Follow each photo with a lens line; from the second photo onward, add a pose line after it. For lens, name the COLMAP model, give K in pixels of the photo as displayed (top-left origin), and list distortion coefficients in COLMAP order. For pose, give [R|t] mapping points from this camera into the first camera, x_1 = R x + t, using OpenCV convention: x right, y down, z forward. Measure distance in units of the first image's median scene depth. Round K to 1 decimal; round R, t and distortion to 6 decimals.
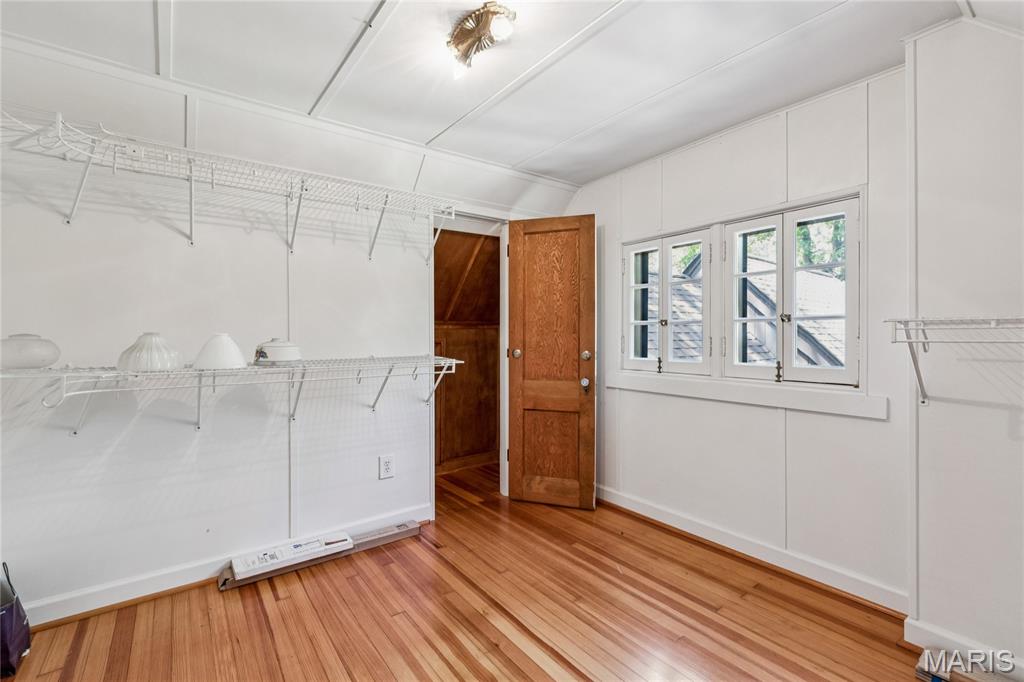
lens RADIAL K [[451.0, 0, 512.0], [0, 451.0, 341.0], [0, 0, 1]] dist [0.000265, 0.000013]
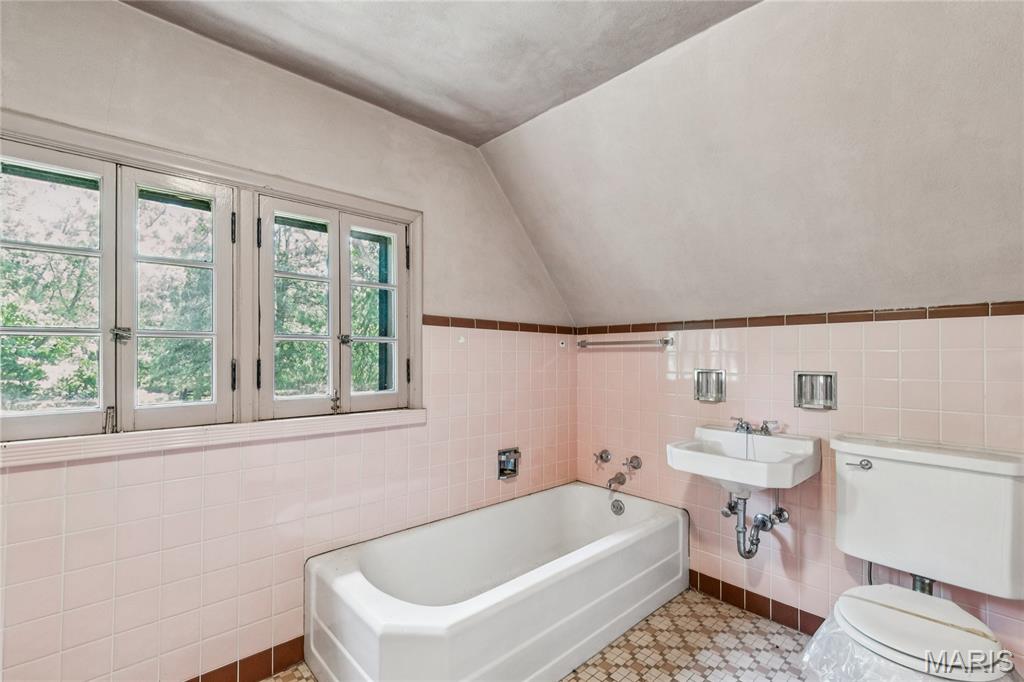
lens RADIAL K [[451.0, 0, 512.0], [0, 451.0, 341.0], [0, 0, 1]] dist [0.000265, 0.000013]
pose [[-0.103742, 0.036210, 0.993945, -0.278018], [0.009389, 0.999328, -0.035426, -0.004766], [-0.994560, 0.005657, -0.104013, 0.769015]]
